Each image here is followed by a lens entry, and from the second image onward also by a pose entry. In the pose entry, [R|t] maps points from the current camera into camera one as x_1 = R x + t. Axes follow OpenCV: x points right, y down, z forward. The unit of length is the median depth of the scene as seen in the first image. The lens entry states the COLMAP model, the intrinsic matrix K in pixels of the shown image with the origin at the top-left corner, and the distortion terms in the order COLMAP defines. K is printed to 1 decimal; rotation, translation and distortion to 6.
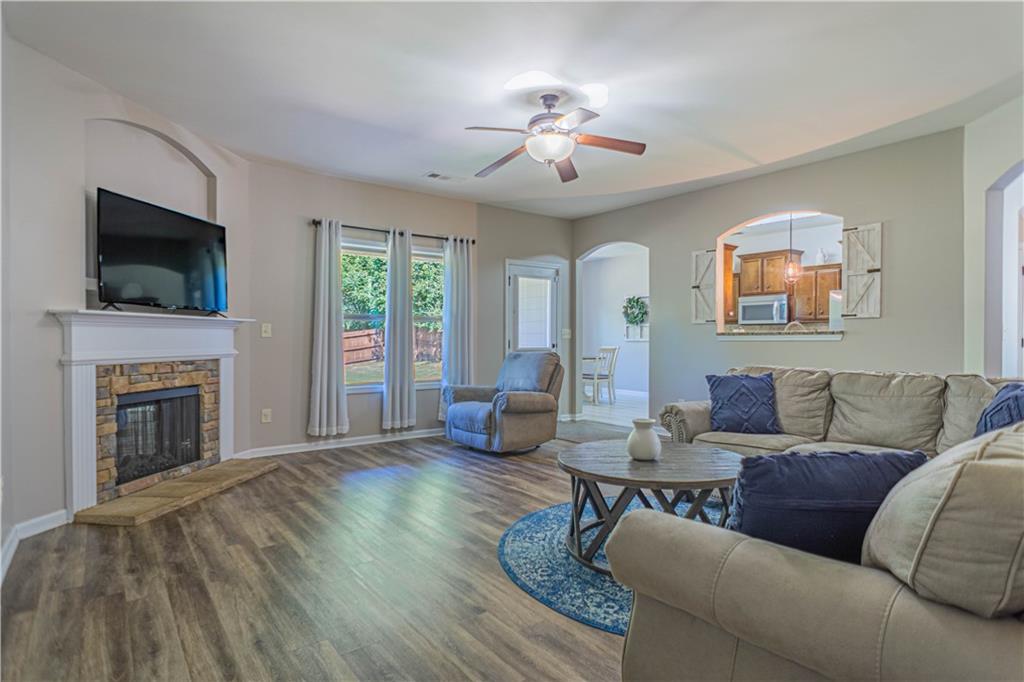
lens RADIAL K [[535.3, 0, 508.6], [0, 535.3, 343.1], [0, 0, 1]] dist [-0.010399, 0.001314]
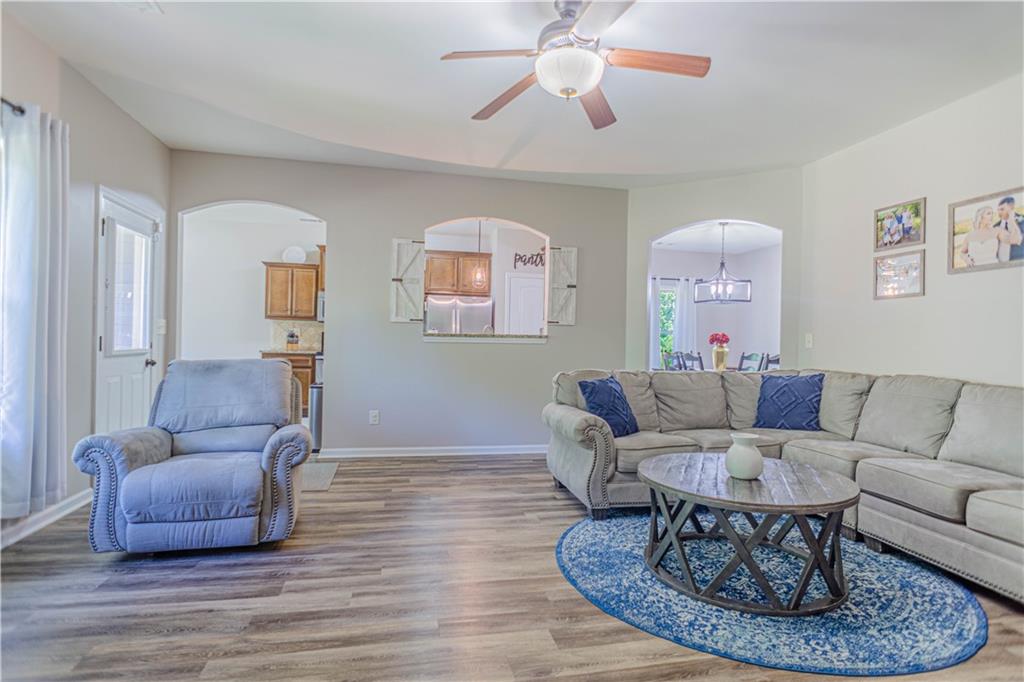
lens RADIAL K [[535.3, 0, 510.8], [0, 535.3, 340.6], [0, 0, 1]] dist [-0.010399, 0.001314]
pose [[0.427443, 0.006979, 0.904015, -0.449446], [-0.012821, 0.999916, -0.001657, -0.008802], [-0.903951, -0.010882, 0.427497, 0.577045]]
